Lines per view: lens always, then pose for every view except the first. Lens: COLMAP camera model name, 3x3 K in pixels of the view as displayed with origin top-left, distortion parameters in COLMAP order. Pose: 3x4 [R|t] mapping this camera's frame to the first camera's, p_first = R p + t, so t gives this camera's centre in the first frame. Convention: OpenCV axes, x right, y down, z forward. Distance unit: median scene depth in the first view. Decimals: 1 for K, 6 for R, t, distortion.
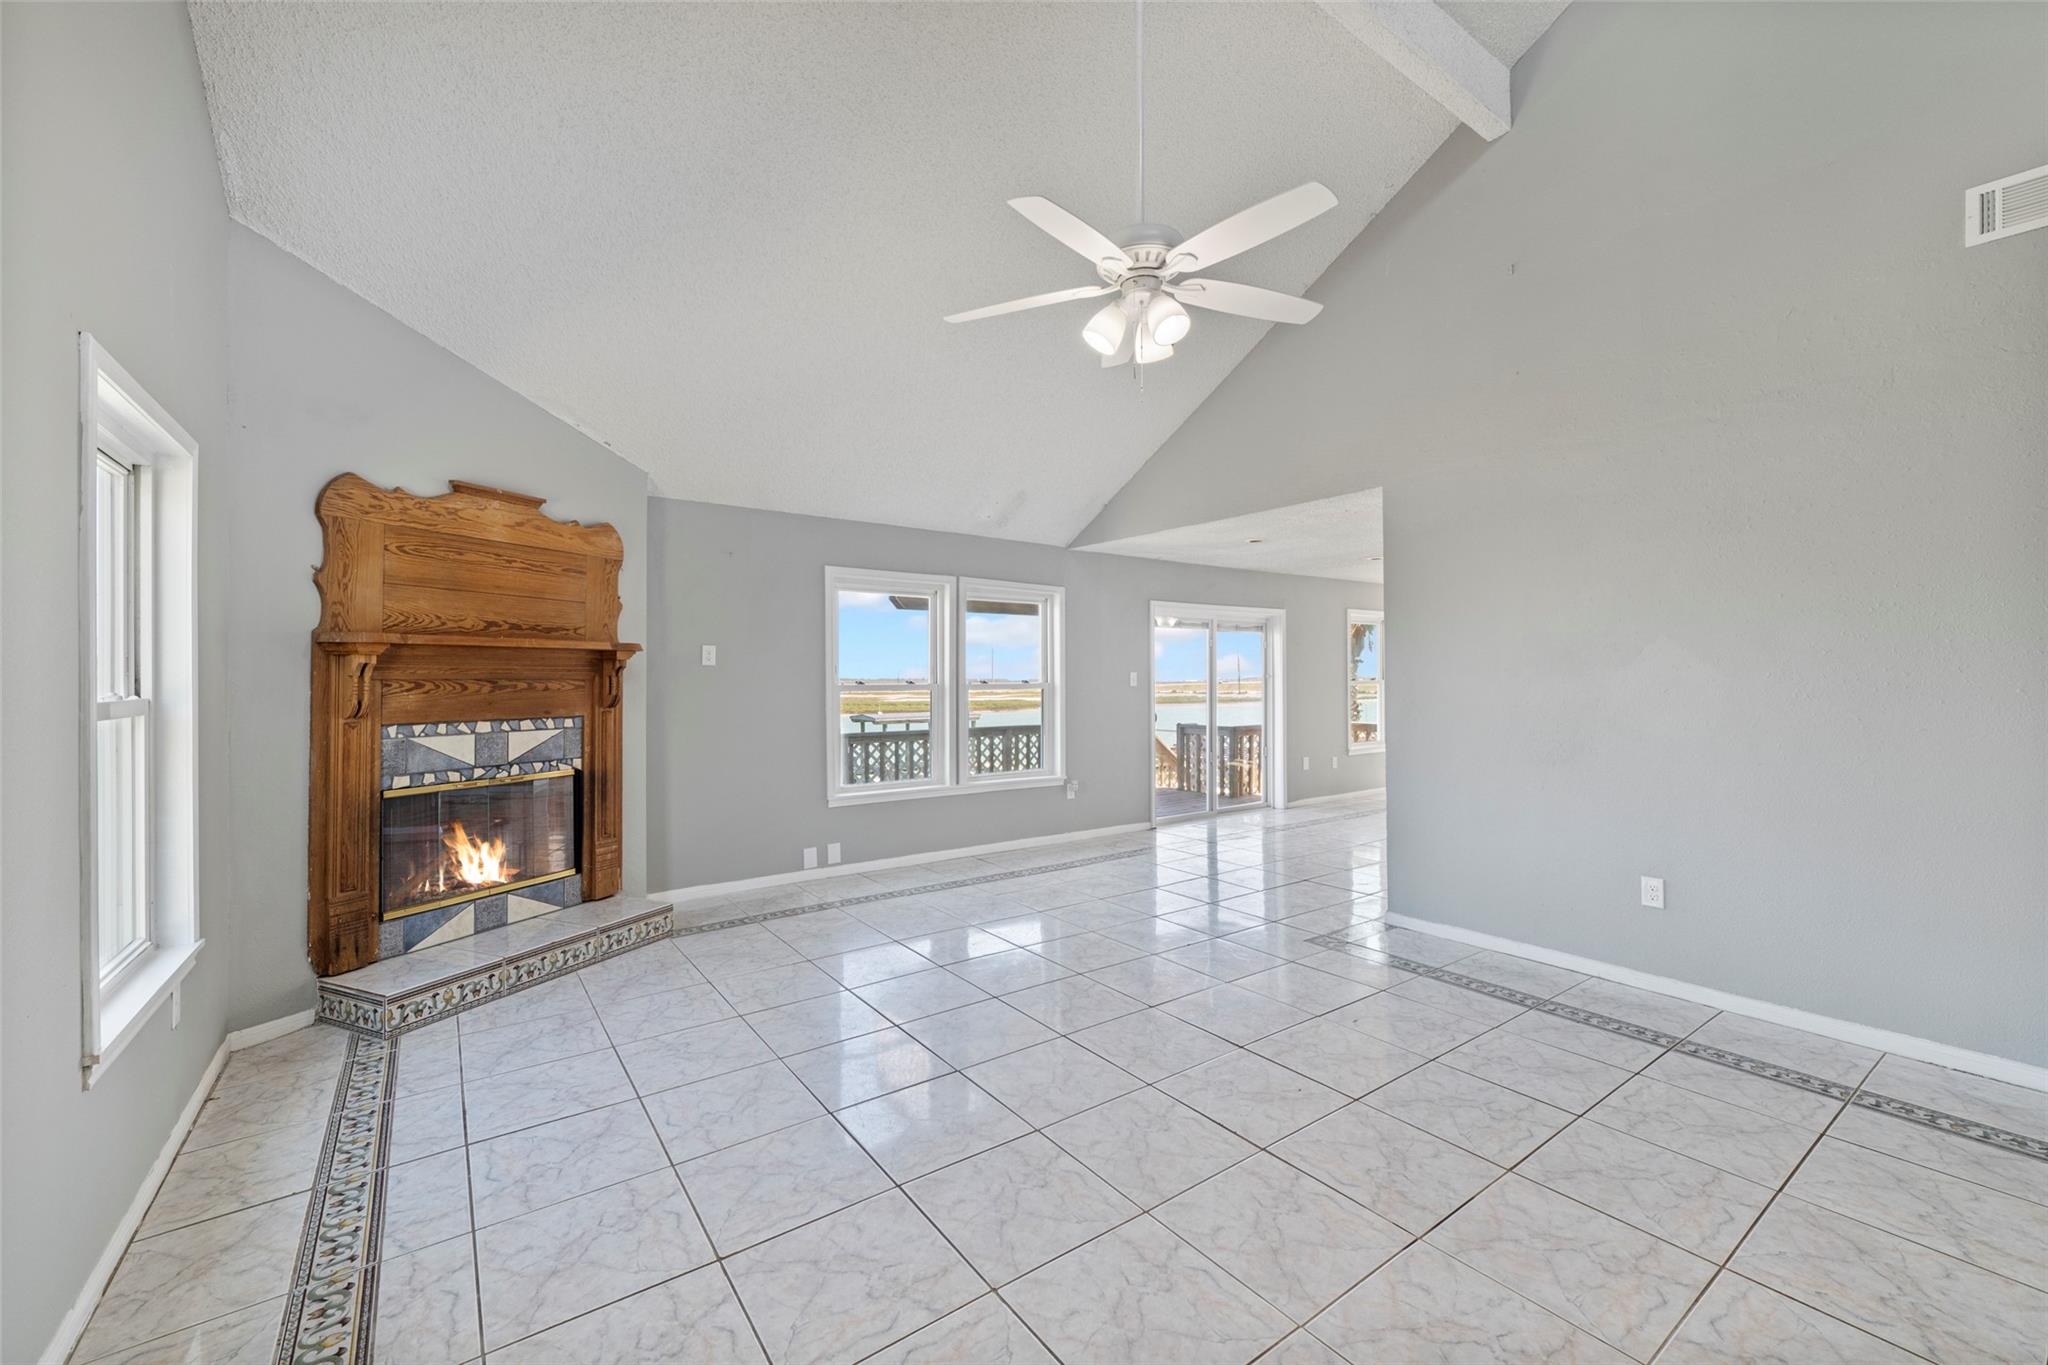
lens RADIAL K [[825.6, 0, 1027.5], [0, 825.6, 676.3], [0, 0, 1]] dist [0.000642, -0.000055]
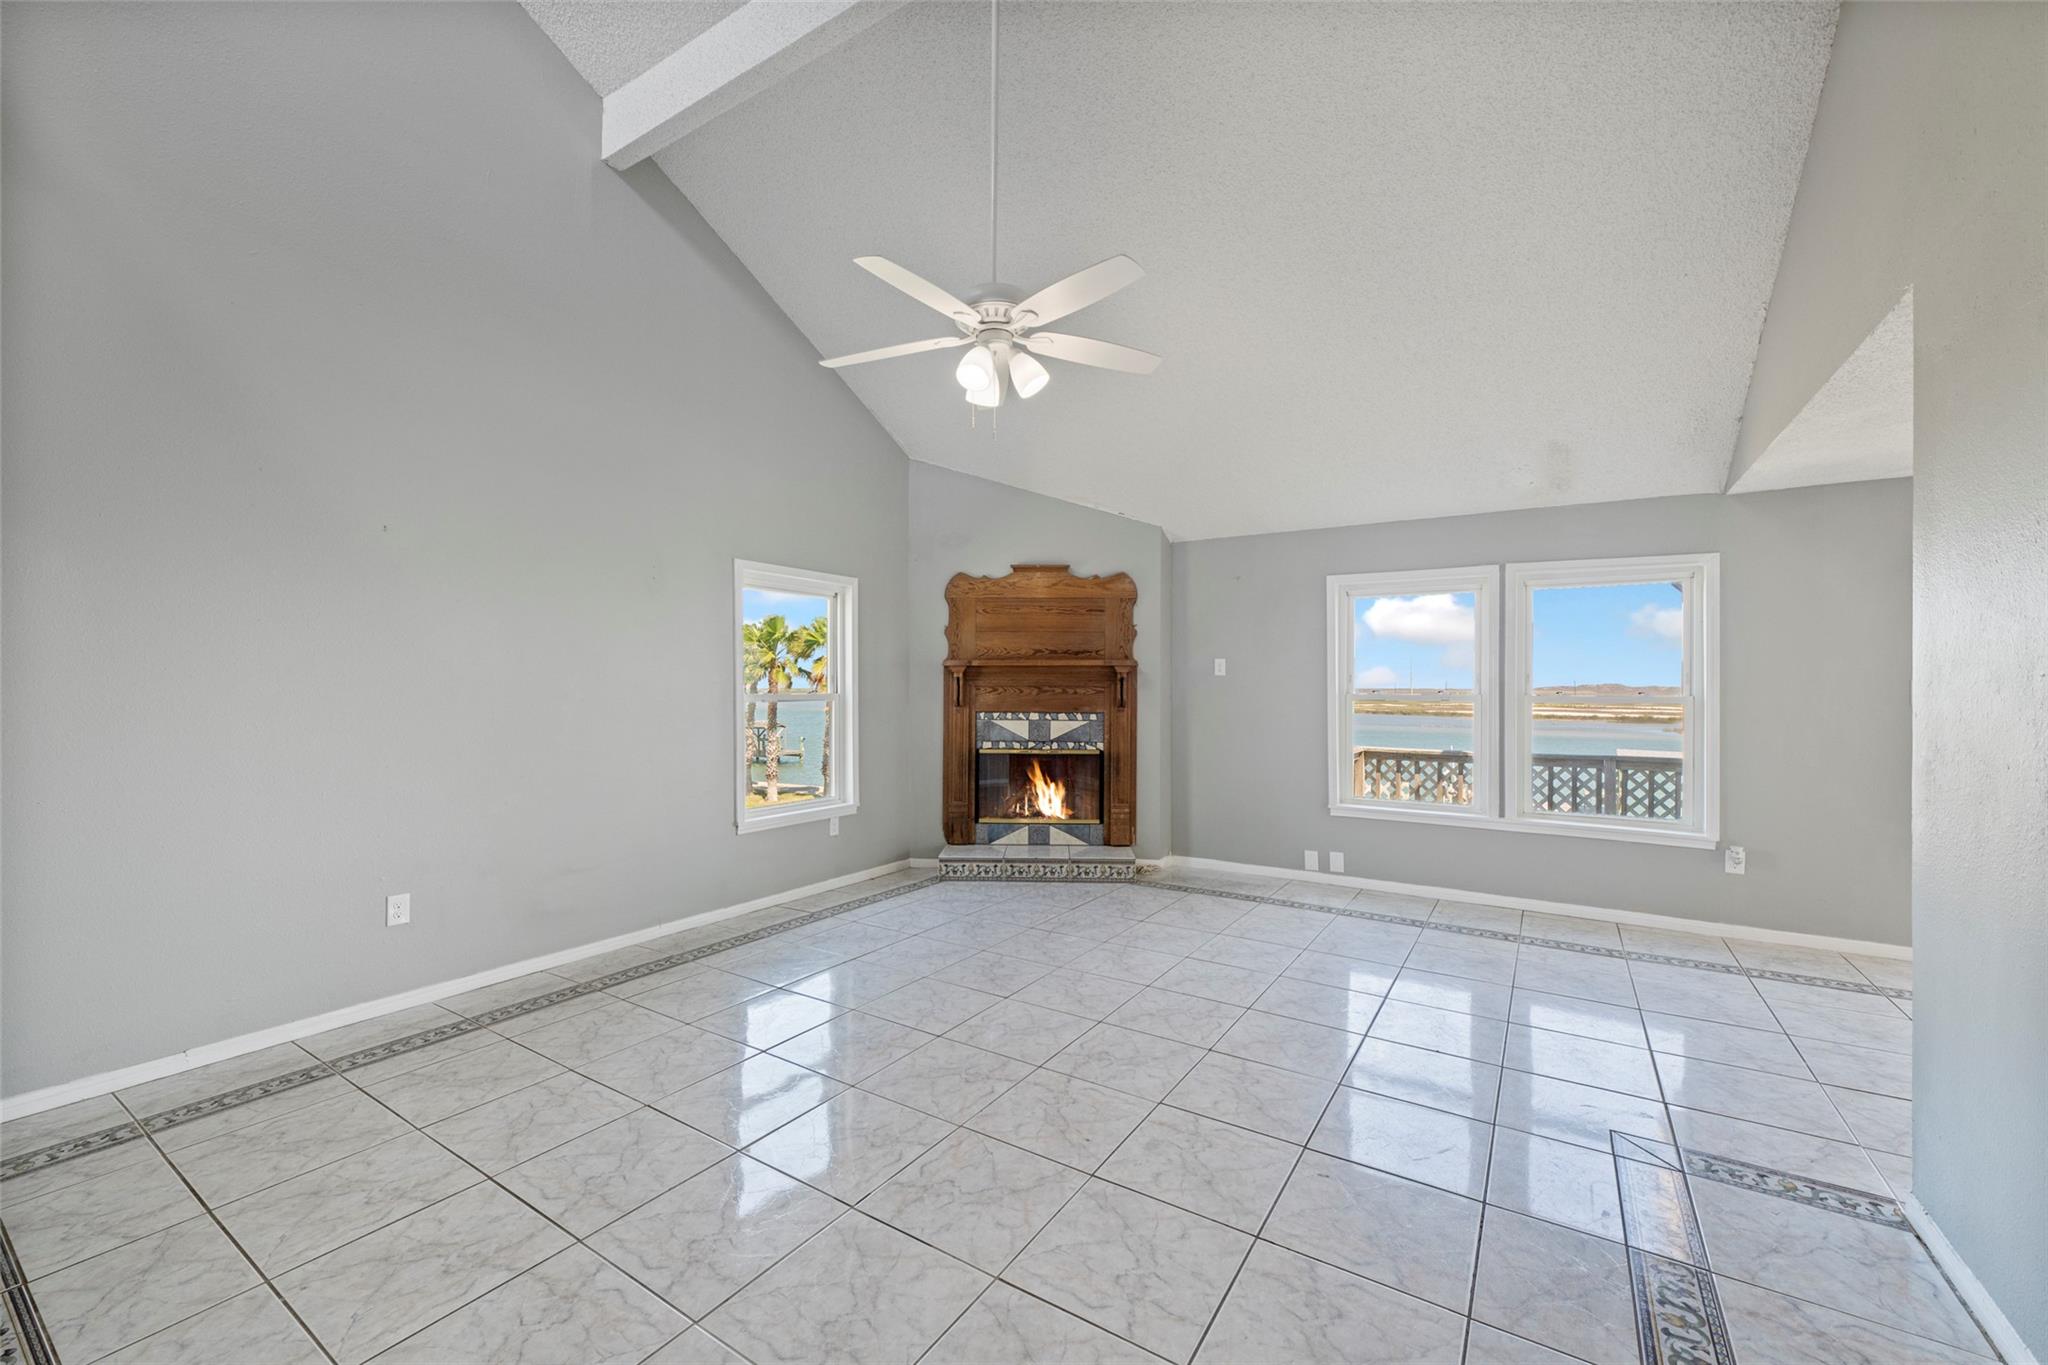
lens RADIAL K [[810.6, 0, 1027.6], [0, 810.6, 691.1], [0, 0, 1]] dist [0.001532, -0.000358]
pose [[0.360234, 0.010891, -0.932798, 0.779455], [-0.003361, 0.999941, 0.010377, -0.002845], [0.932856, -0.000603, 0.360249, 0.422061]]
